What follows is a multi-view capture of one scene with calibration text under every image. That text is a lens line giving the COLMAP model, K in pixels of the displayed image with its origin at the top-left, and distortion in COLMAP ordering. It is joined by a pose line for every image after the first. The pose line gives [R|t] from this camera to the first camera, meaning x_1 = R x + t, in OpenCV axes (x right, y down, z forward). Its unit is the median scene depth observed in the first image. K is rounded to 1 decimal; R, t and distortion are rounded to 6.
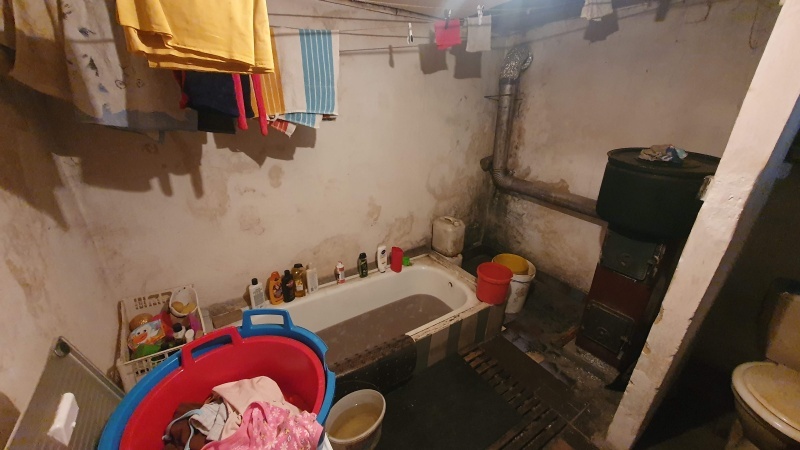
lens RADIAL K [[310.0, 0, 399.9], [0, 310.0, 223.7], [0, 0, 1]] dist [0.002127, -0.000390]
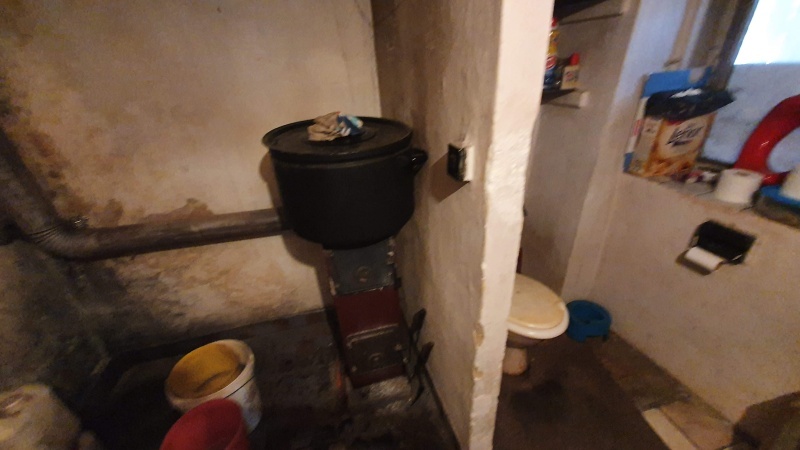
lens RADIAL K [[310.0, 0, 400.5], [0, 310.0, 224.3], [0, 0, 1]] dist [0.002127, -0.000390]
pose [[0.340312, -0.467683, 0.815758, 0.127004], [0.416773, 0.852691, 0.314991, -0.107568], [-0.842905, 0.232790, 0.485098, 0.324419]]
